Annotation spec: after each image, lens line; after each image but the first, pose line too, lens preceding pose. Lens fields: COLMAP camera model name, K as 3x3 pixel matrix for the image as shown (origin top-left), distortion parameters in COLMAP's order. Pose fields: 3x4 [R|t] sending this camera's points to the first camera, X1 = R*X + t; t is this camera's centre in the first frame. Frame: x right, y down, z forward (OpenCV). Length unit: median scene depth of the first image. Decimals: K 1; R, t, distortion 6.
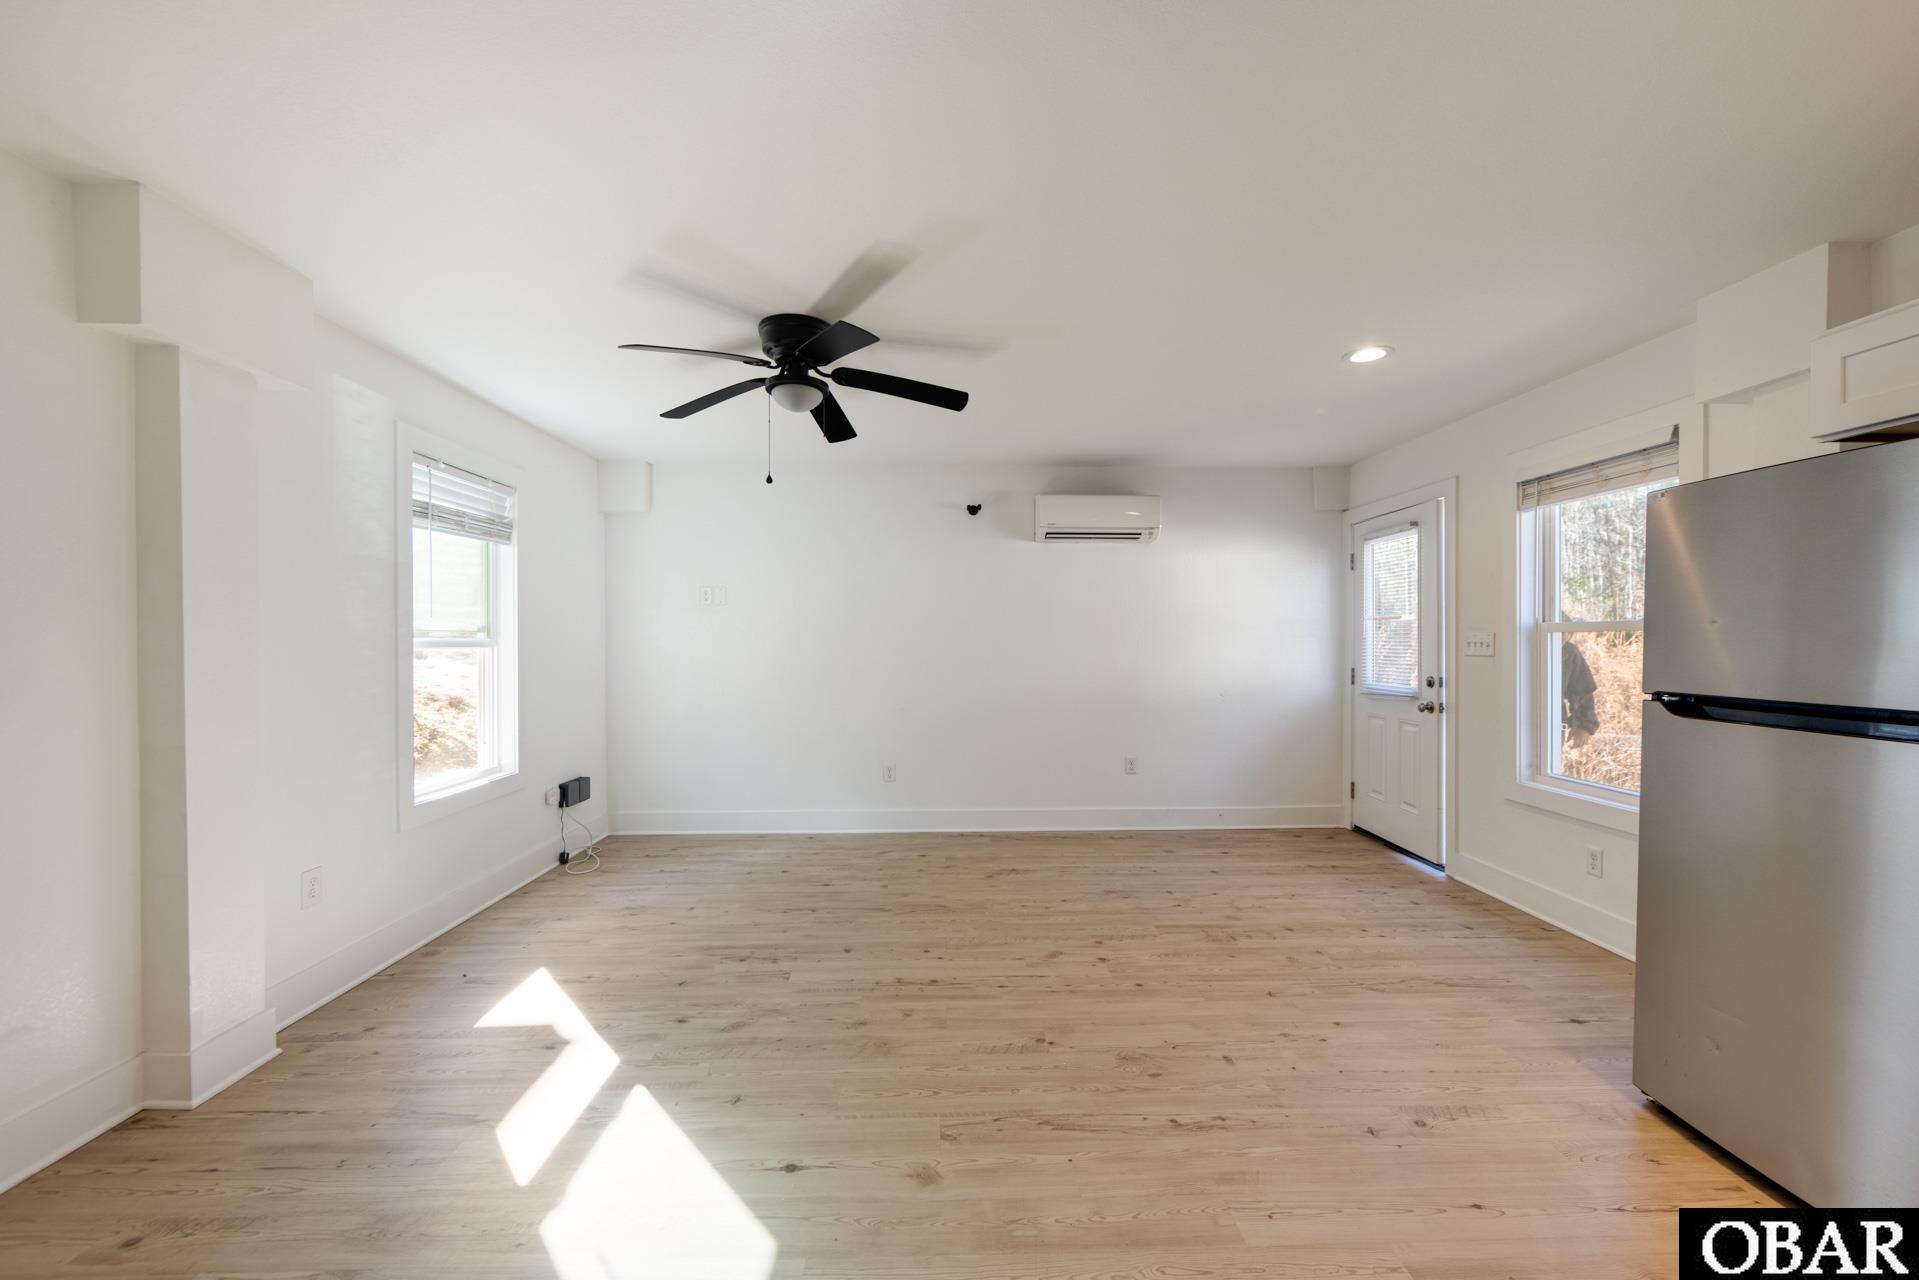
lens RADIAL K [[748.2, 0, 960.6], [0, 748.2, 651.1], [0, 0, 1]] dist [-0.004096, -0.000168]
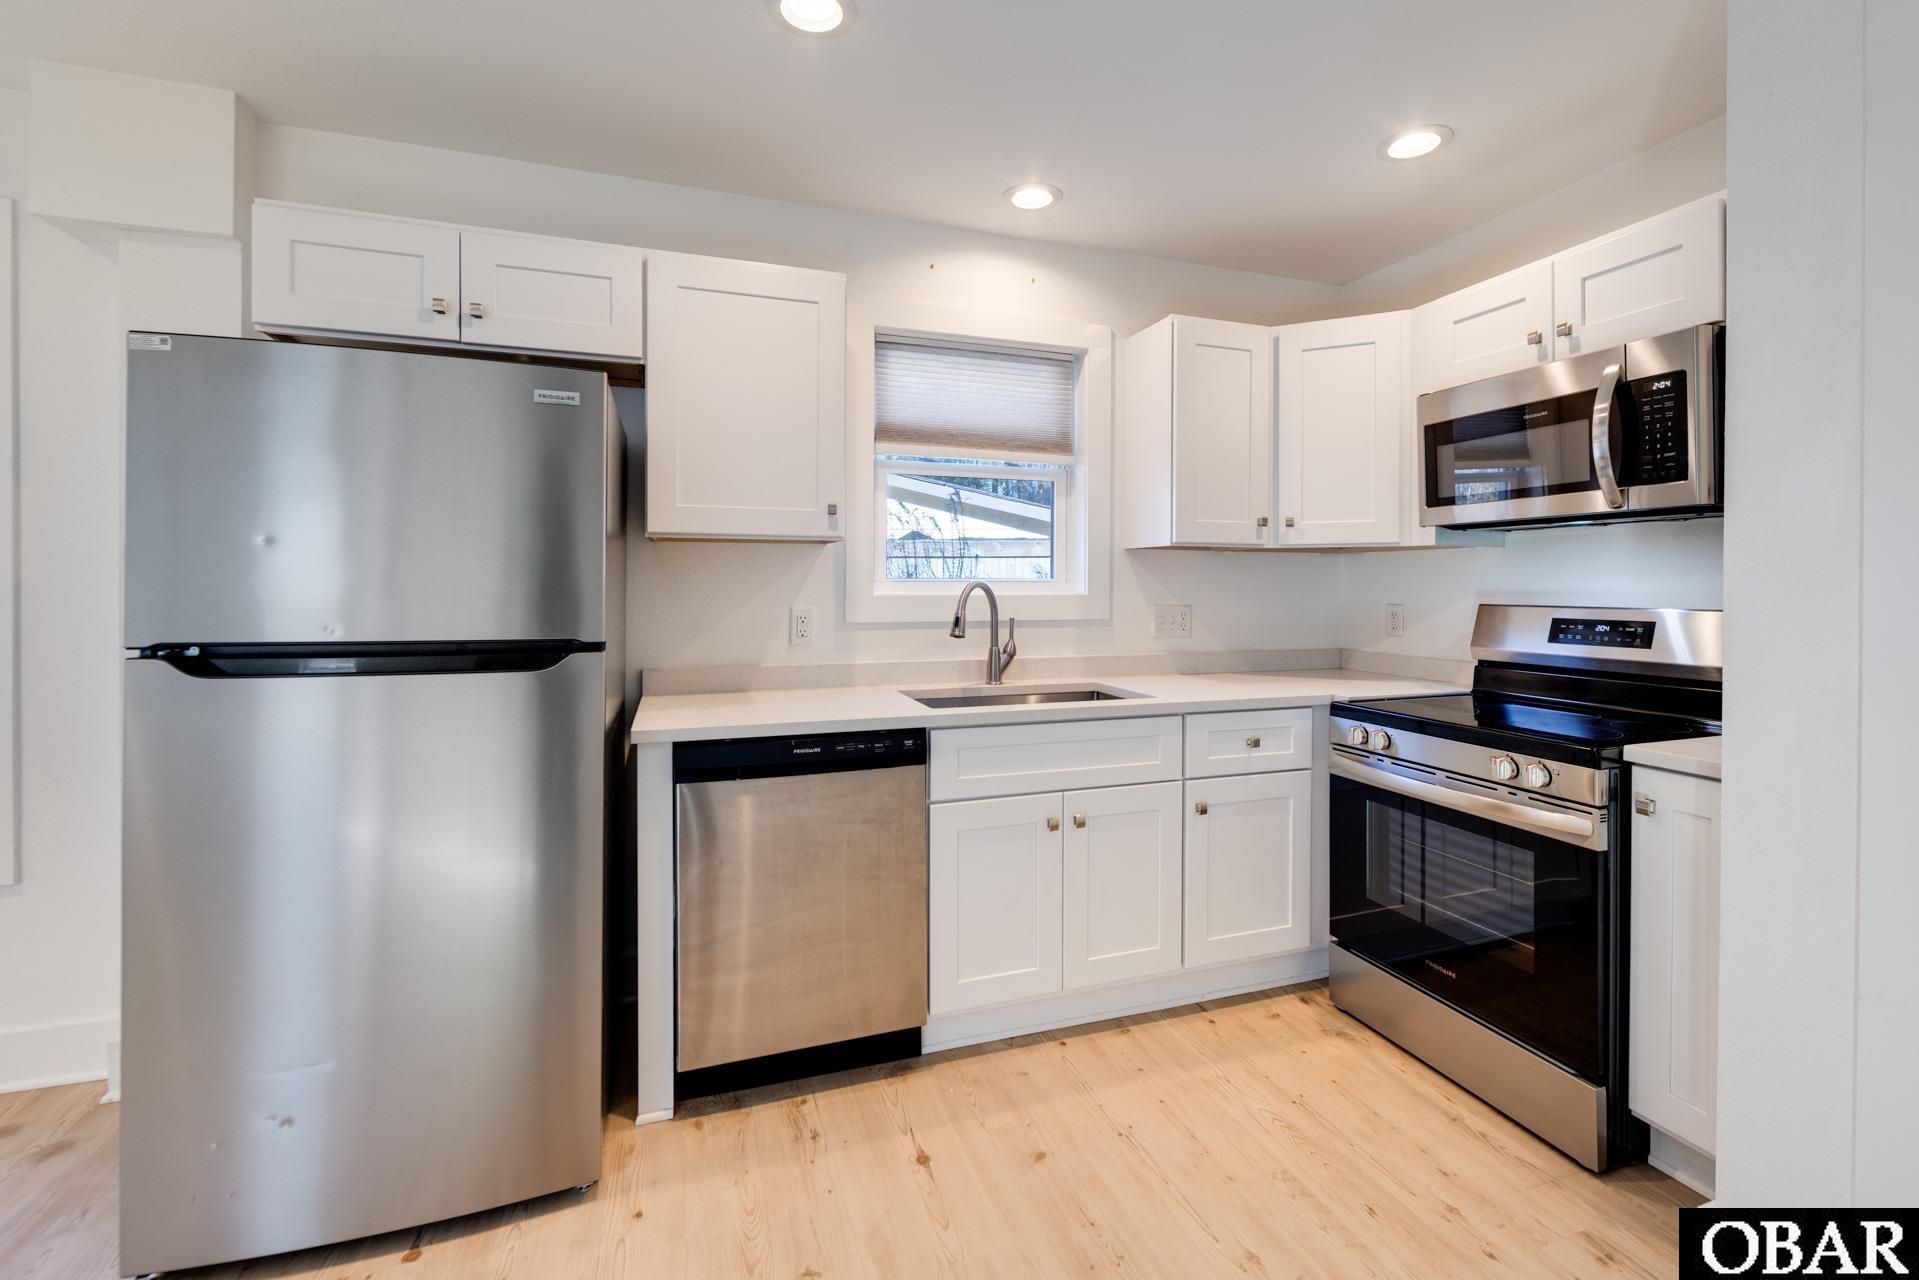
lens RADIAL K [[794.0, 0, 979.9], [0, 794.0, 589.8], [0, 0, 1]] dist [-0.005823, 0.000051]
pose [[-0.299028, -0.010041, 0.954192, 0.050807], [0.009910, 0.999858, 0.013627, 0.003265], [-0.954193, 0.013531, -0.298886, 0.344752]]
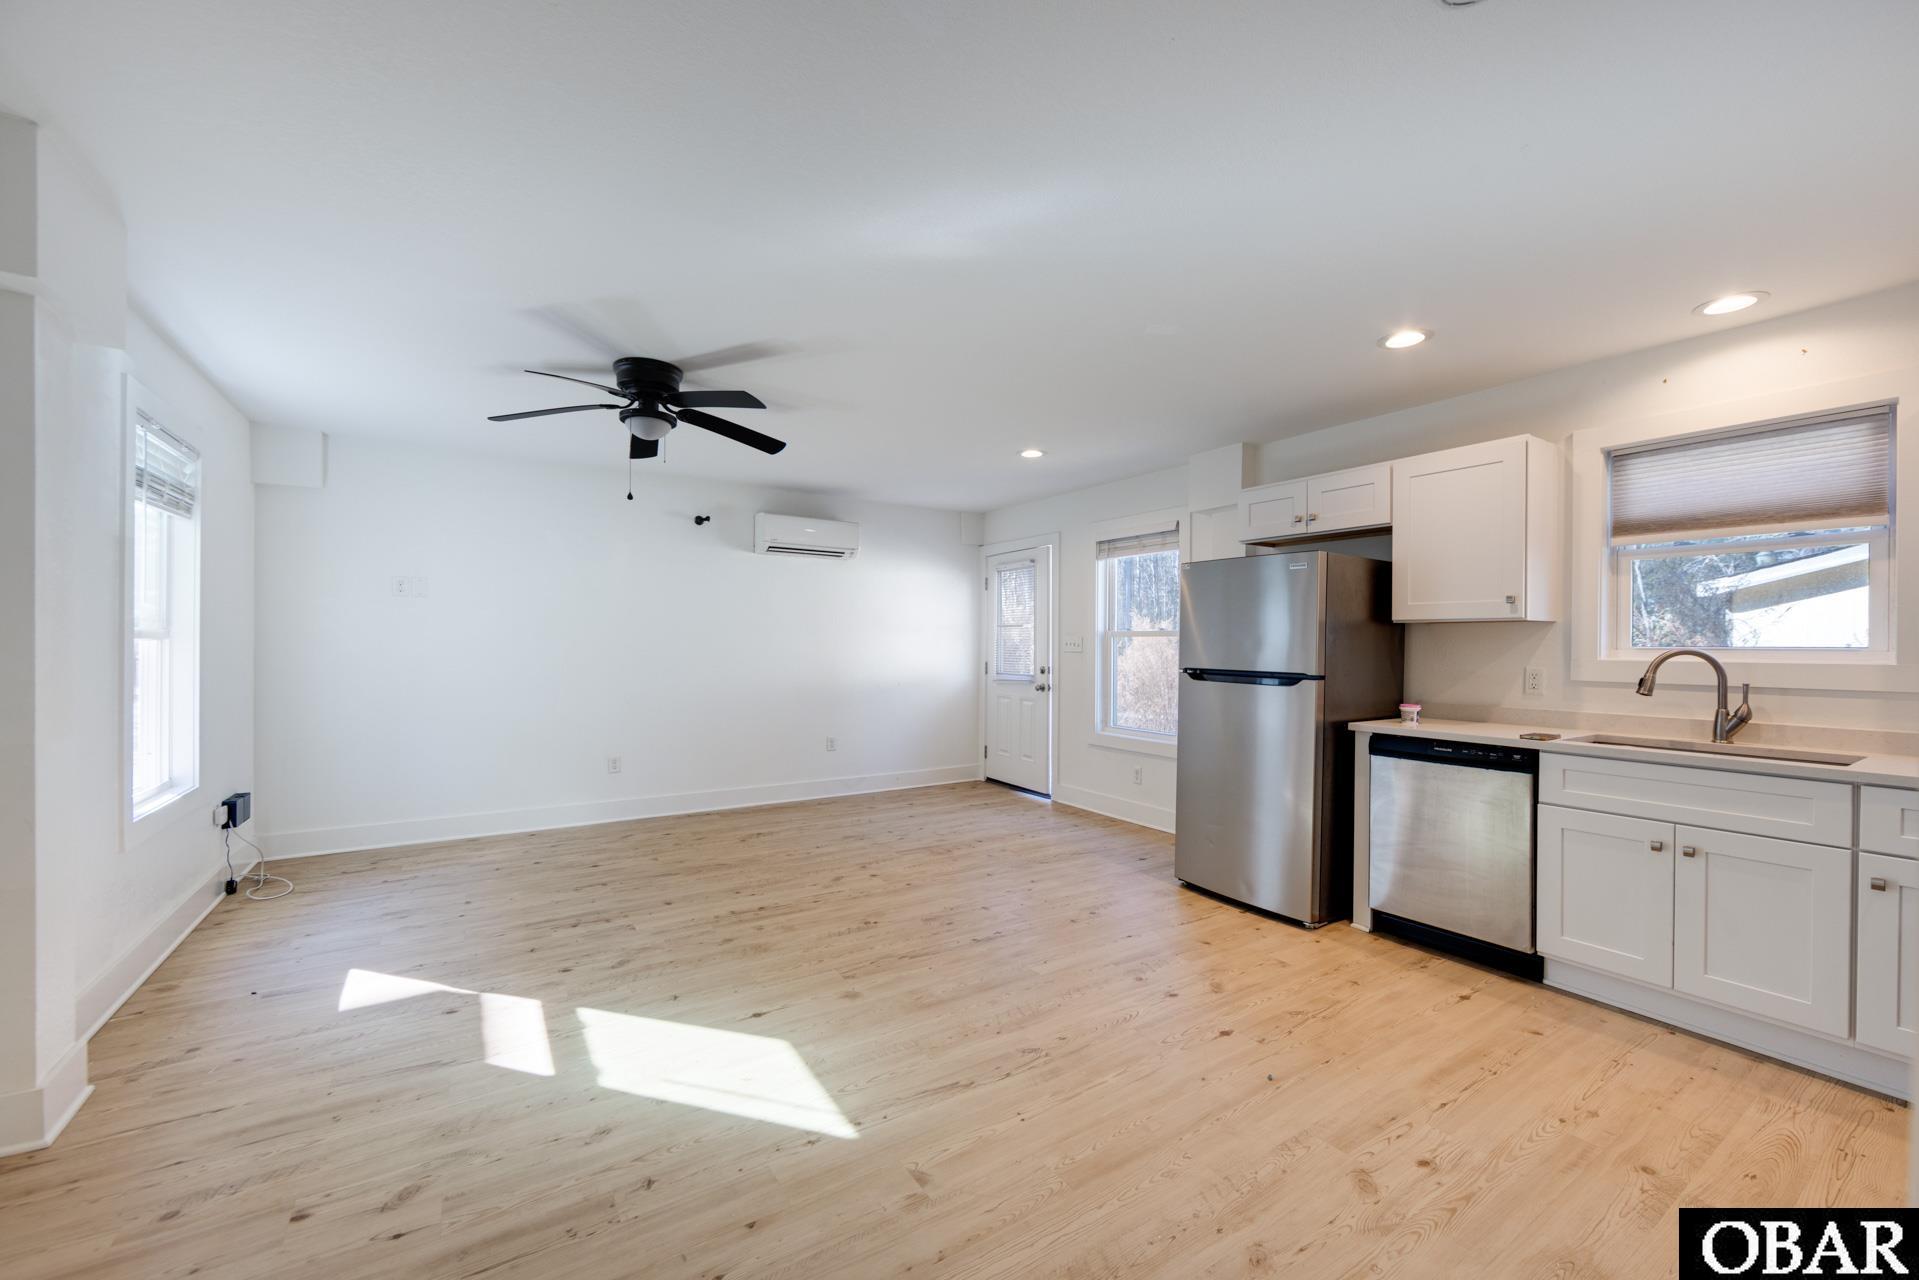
lens RADIAL K [[748.2, 0, 958.3], [0, 748.2, 650.1], [0, 0, 1]] dist [-0.004096, -0.000168]
pose [[0.853895, 0.003633, 0.520433, -0.377799], [-0.001702, 0.999990, -0.004189, 0.011961], [-0.520443, 0.002691, 0.853892, -0.227338]]
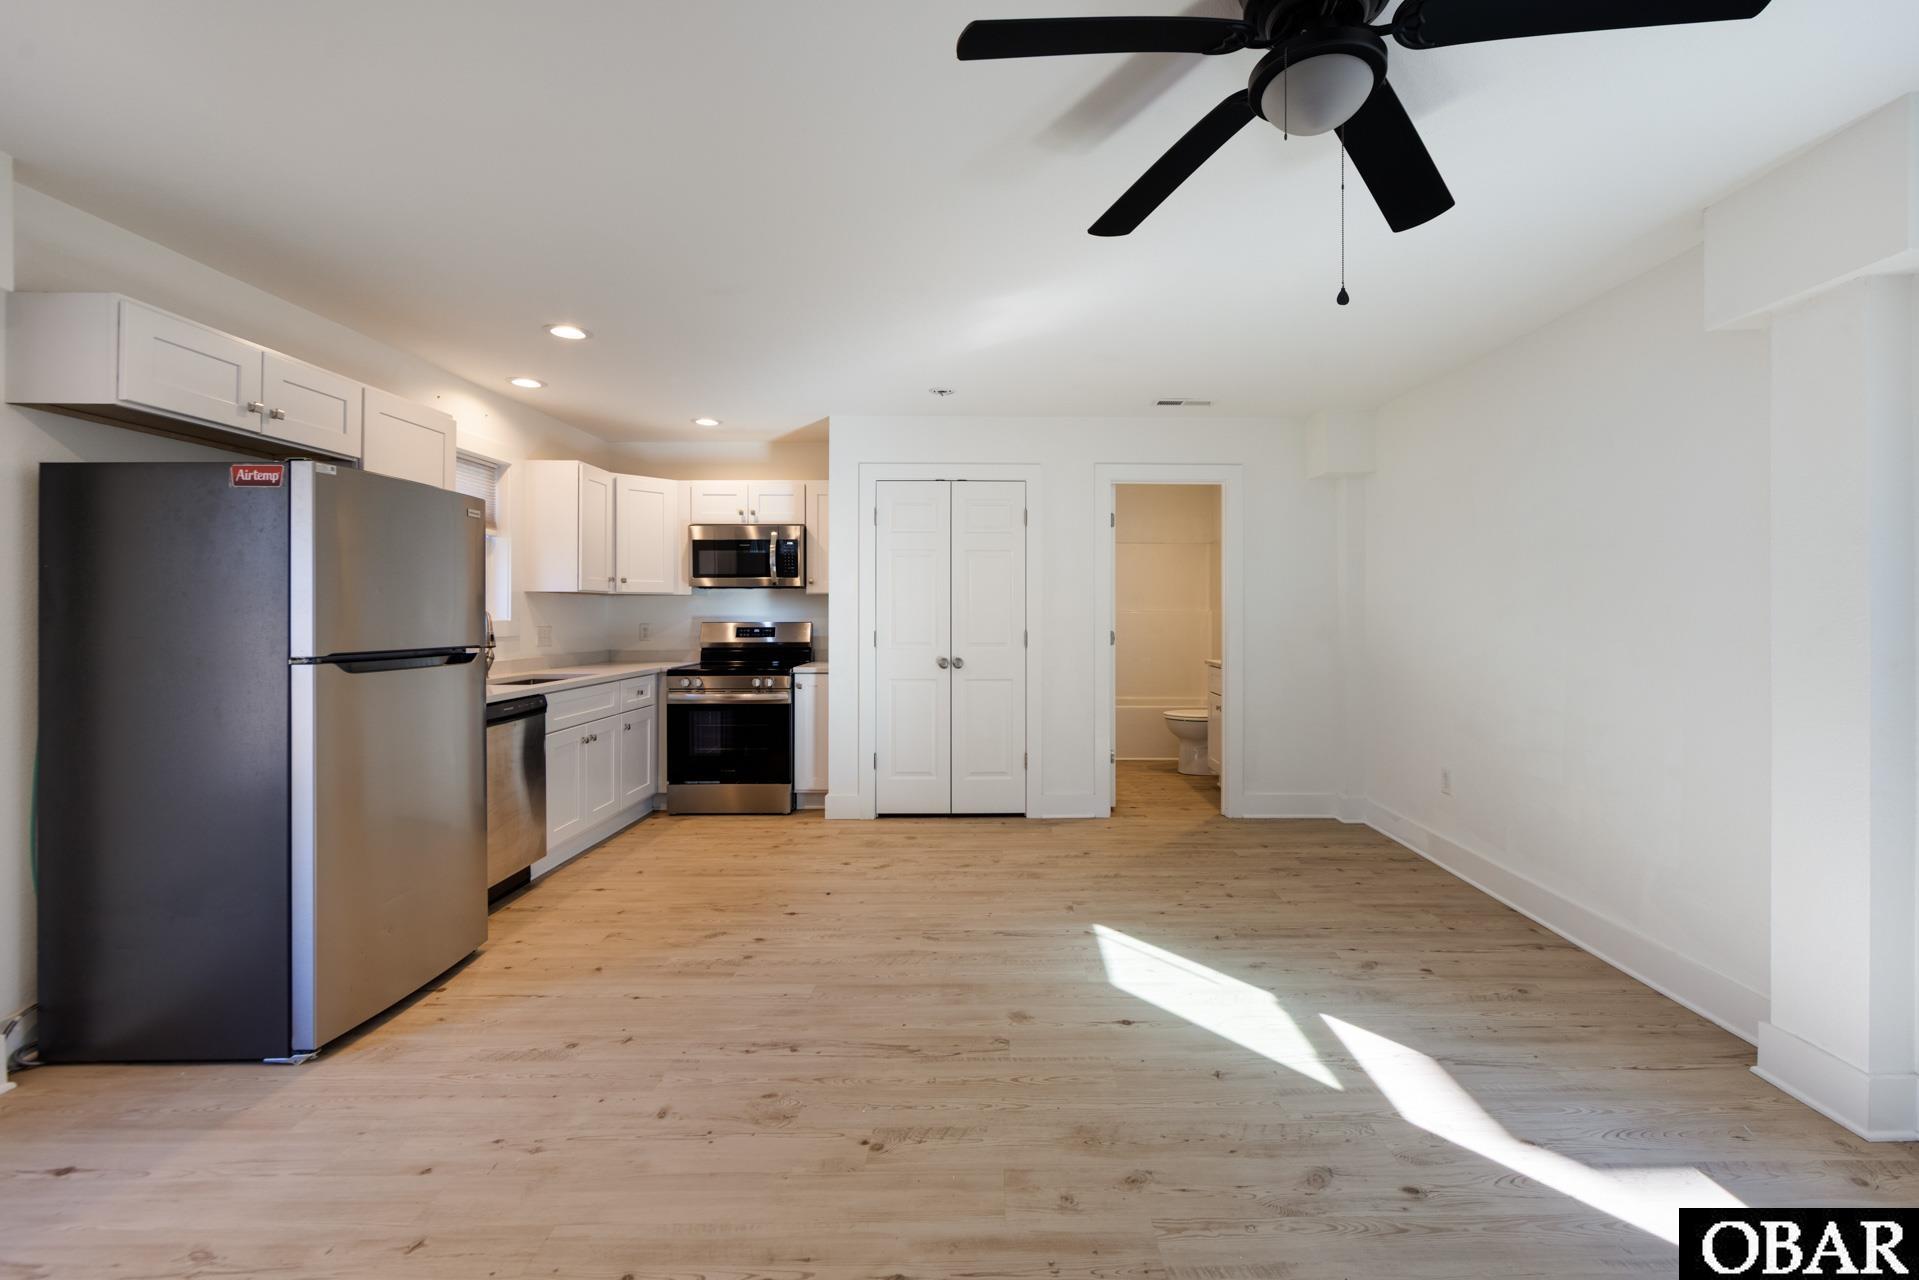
lens RADIAL K [[794.0, 0, 998.2], [0, 794.0, 610.8], [0, 0, 1]] dist [-0.005823, 0.000051]
pose [[-0.999769, -0.001311, 0.021434, -0.022469], [-0.001040, 0.999919, 0.012677, -0.014429], [-0.021449, 0.012651, -0.999690, 1.397617]]
